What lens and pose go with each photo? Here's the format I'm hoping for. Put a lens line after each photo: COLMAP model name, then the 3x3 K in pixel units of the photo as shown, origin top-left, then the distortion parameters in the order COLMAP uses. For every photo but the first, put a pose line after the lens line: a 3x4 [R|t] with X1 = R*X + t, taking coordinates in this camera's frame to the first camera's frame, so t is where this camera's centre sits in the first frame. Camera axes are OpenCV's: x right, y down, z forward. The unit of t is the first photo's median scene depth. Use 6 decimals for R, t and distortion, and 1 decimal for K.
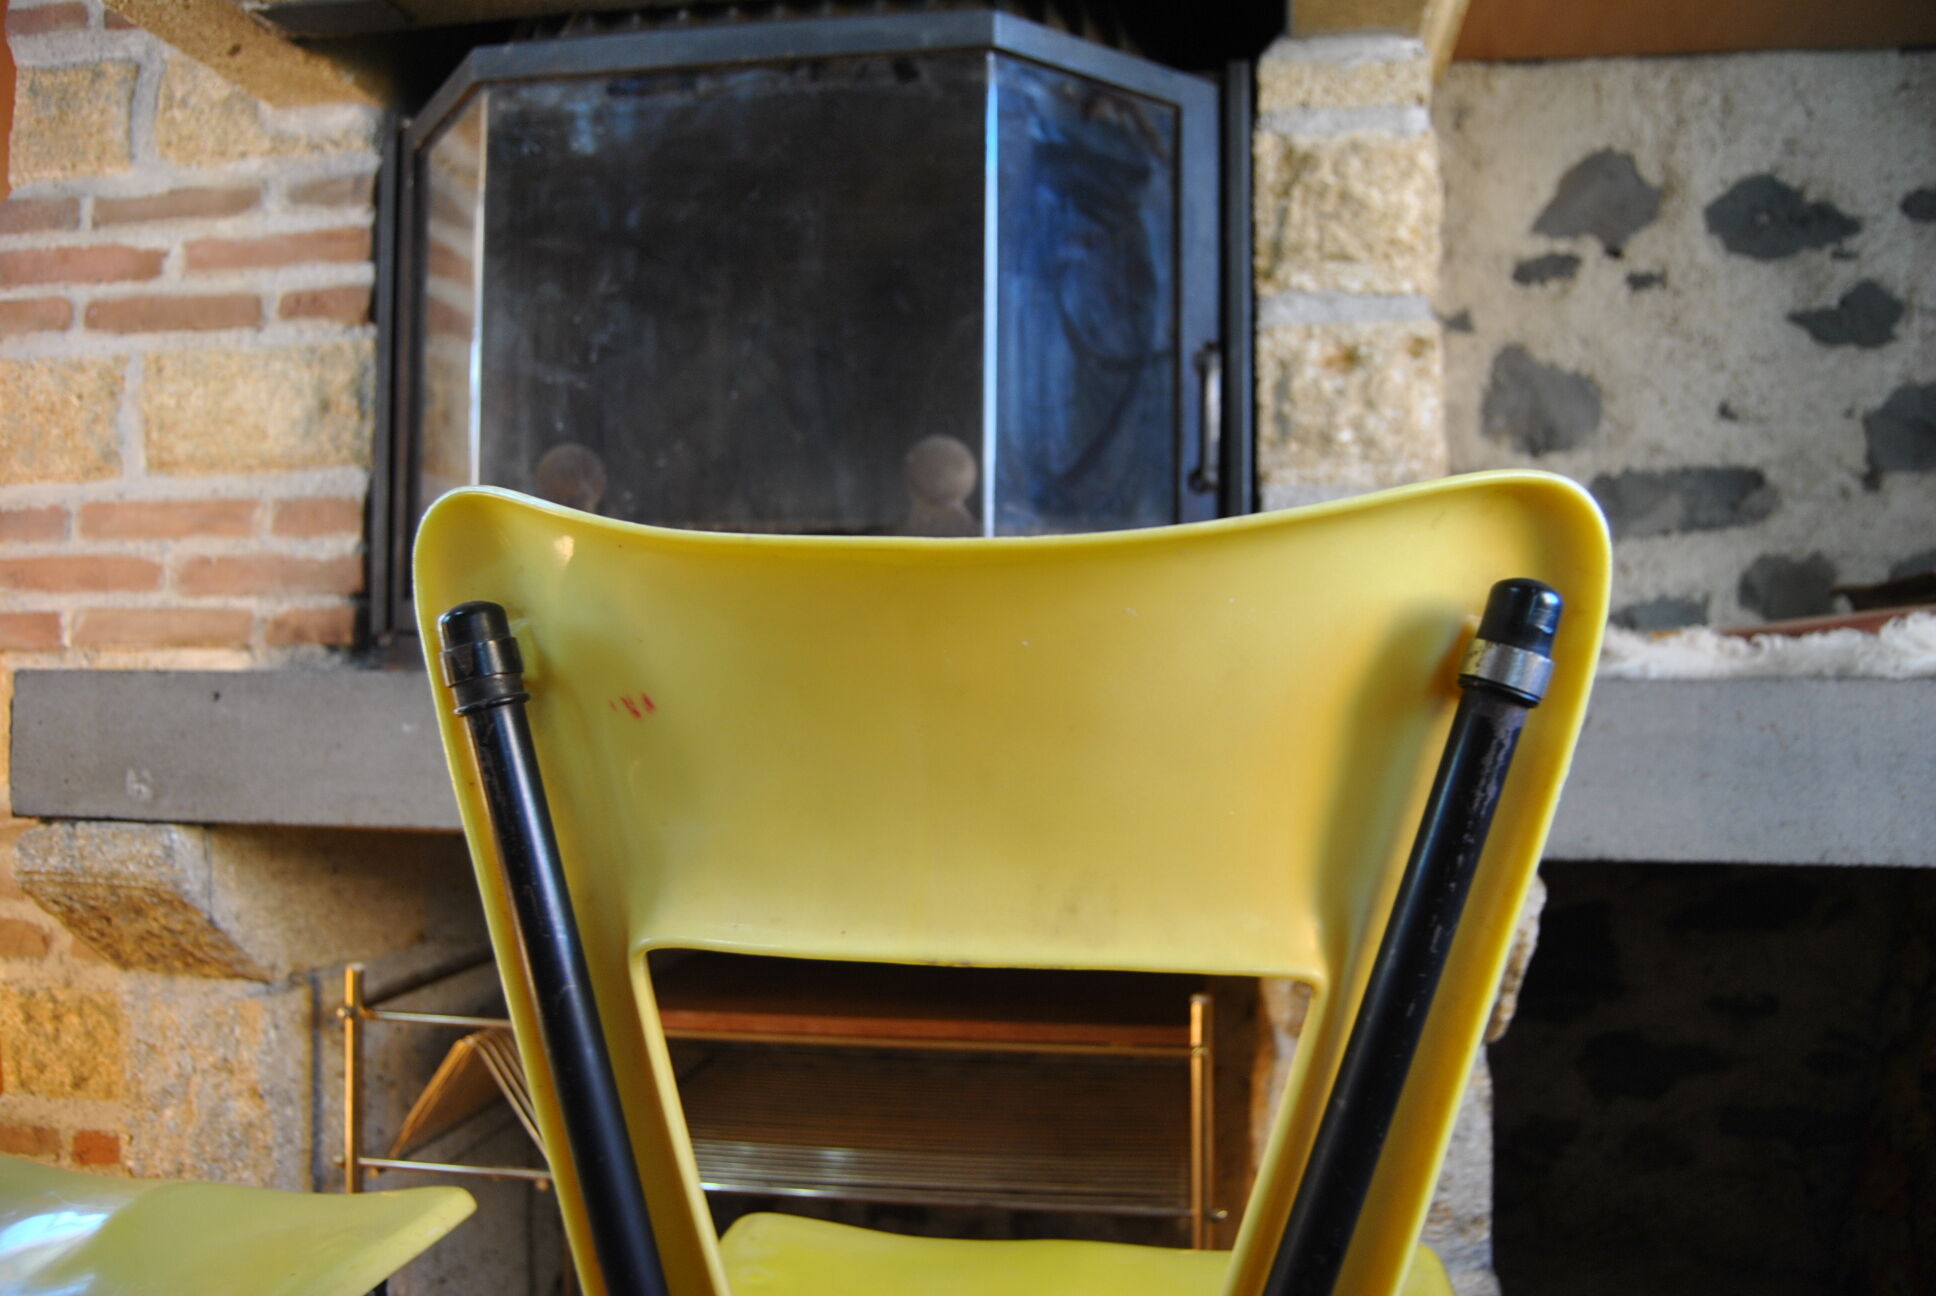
lens RADIAL K [[1491.7, 0, 984.2], [0, 1491.7, 641.0], [0, 0, 1]] dist [-0.096595, 0.037299]
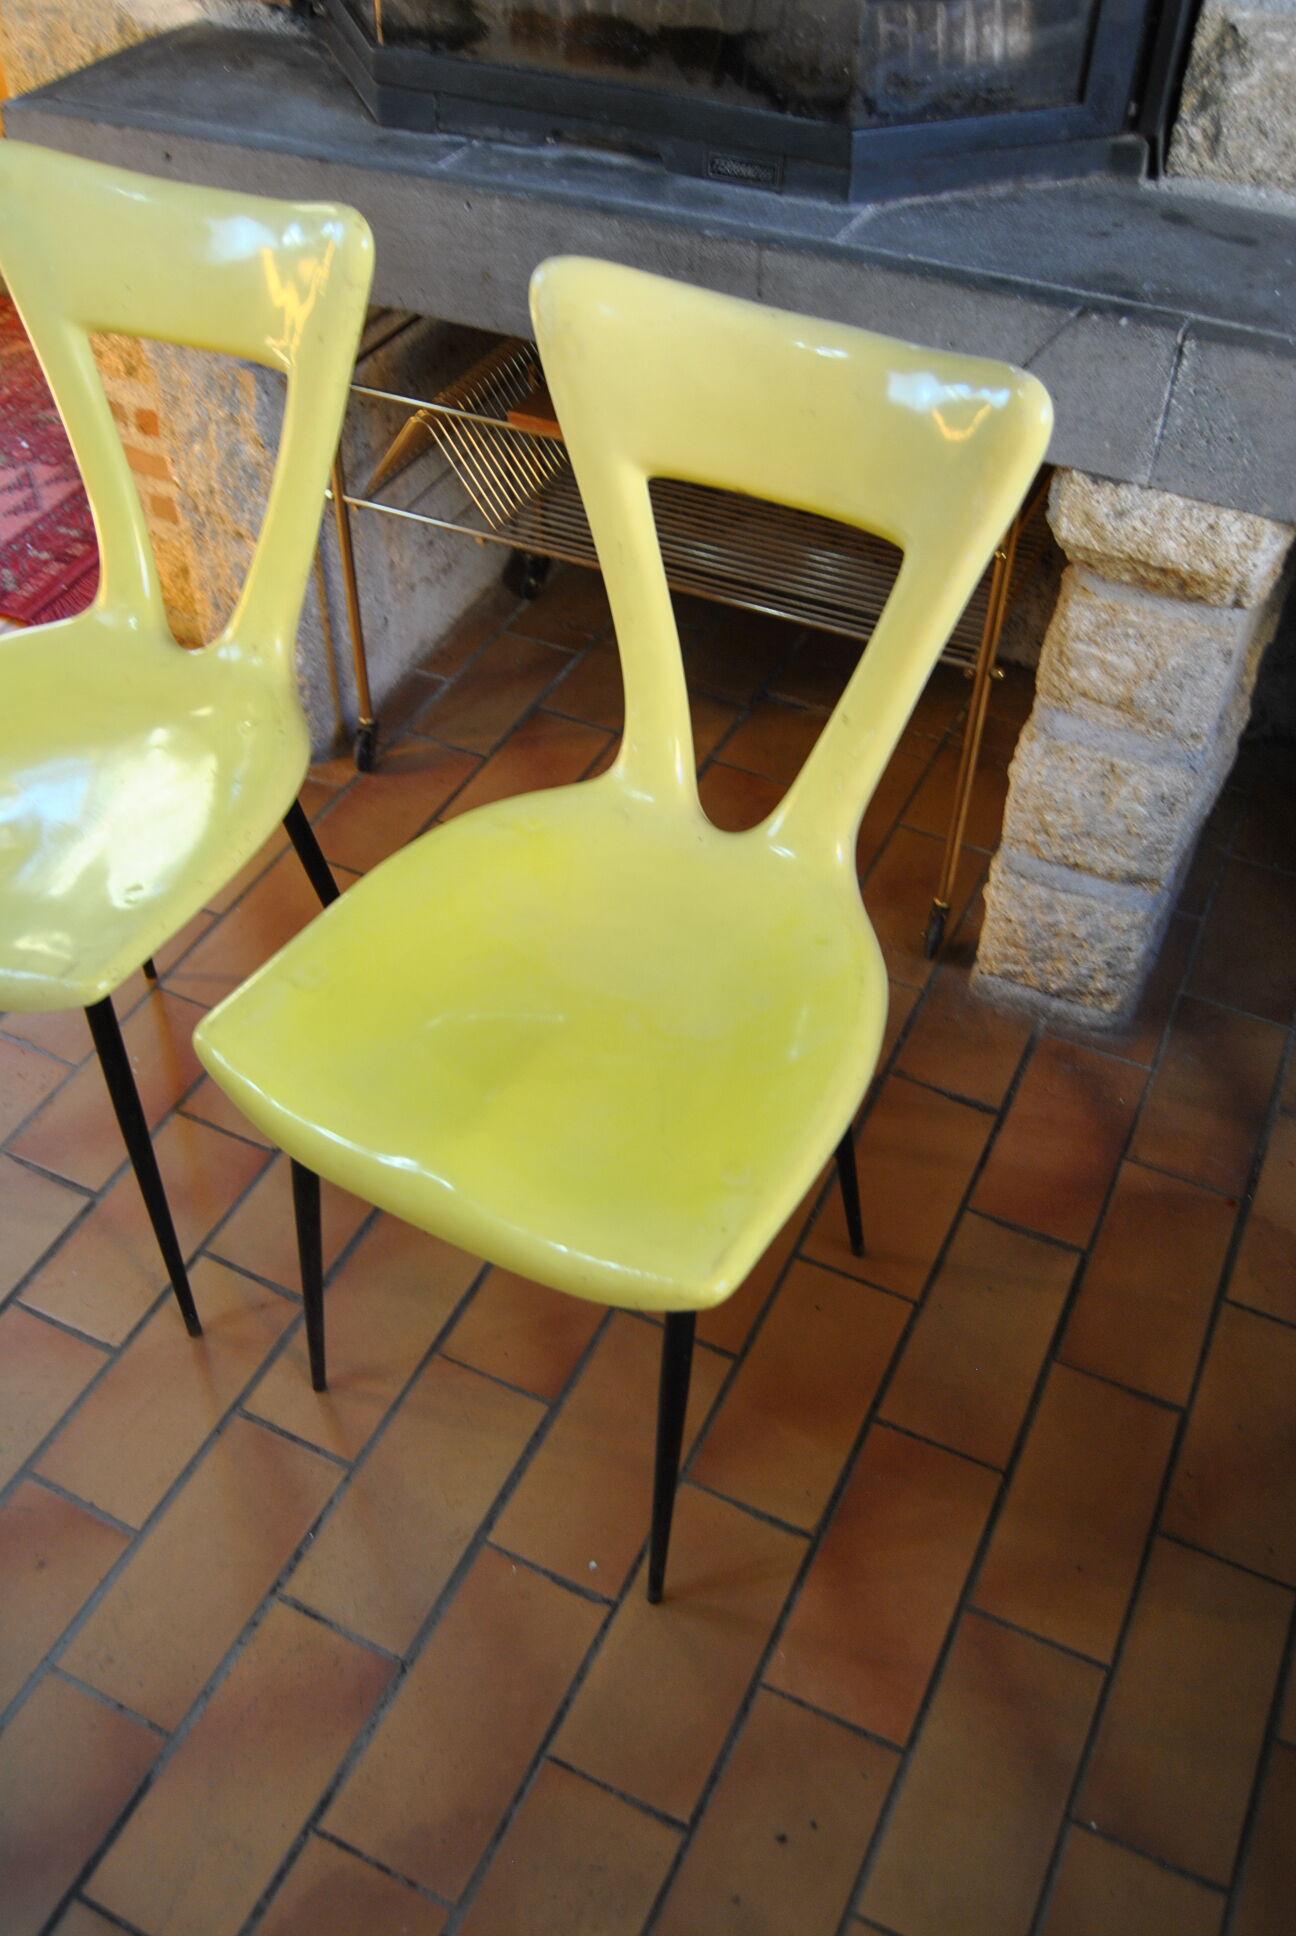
lens RADIAL K [[1638.1, 0, 629.1], [0, 1638.1, 963.1], [0, 0, 1]] dist [-0.086418, 0.029774]
pose [[0.953985, 0.215024, -0.208990, 0.163166], [0.004931, 0.685630, 0.727934, -0.341890], [0.299813, -0.695469, 0.653020, -0.106421]]
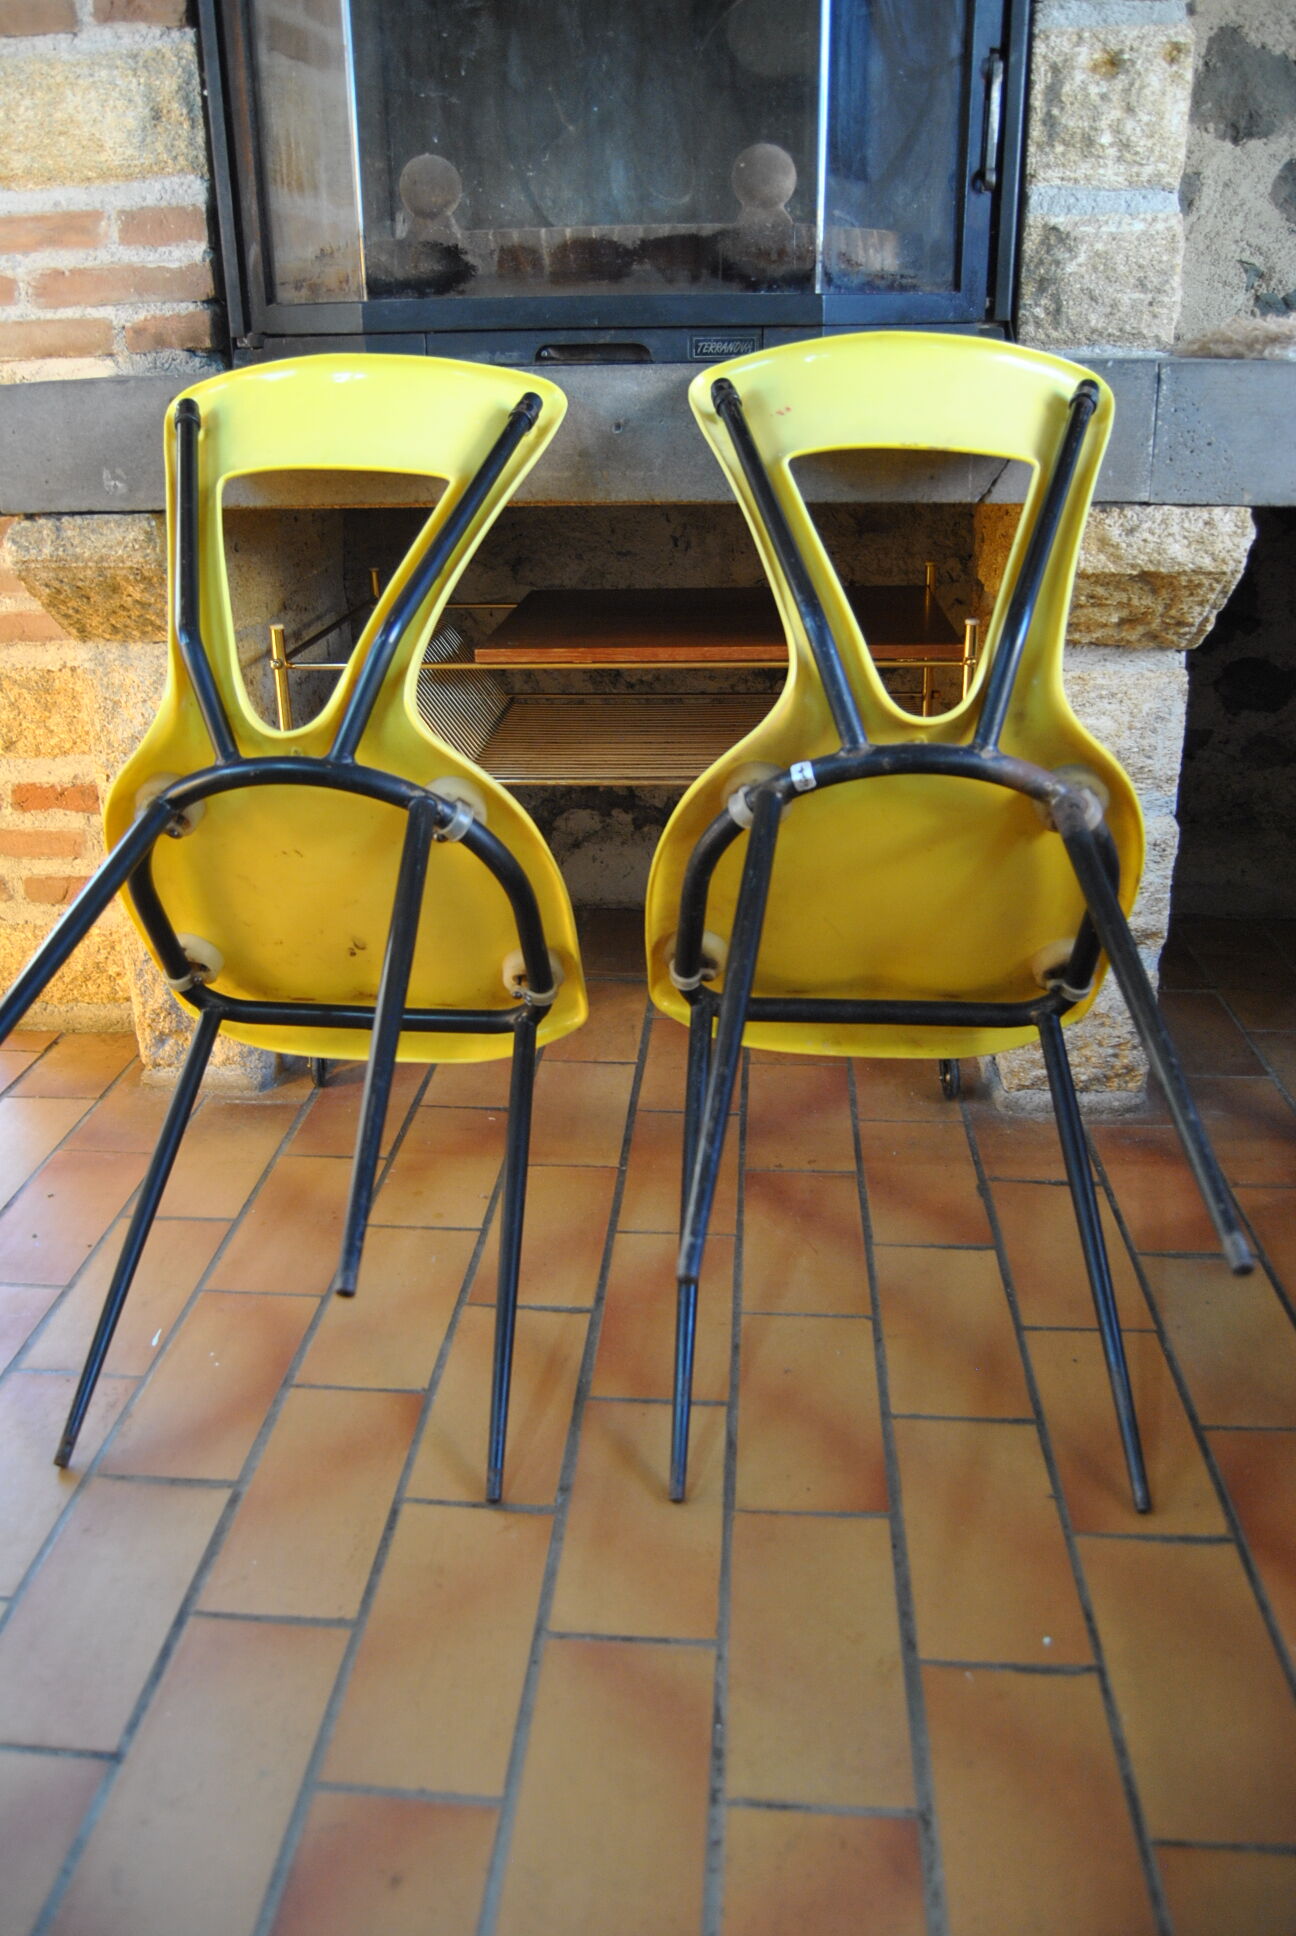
lens RADIAL K [[1507.3, 0, 624.3], [0, 1507.3, 959.0], [0, 0, 1]] dist [-0.096682, 0.037286]
pose [[0.997725, -0.046197, 0.049097, -0.192104], [0.022302, 0.913463, 0.406311, -0.021440], [-0.063619, -0.404291, 0.912415, -0.239800]]
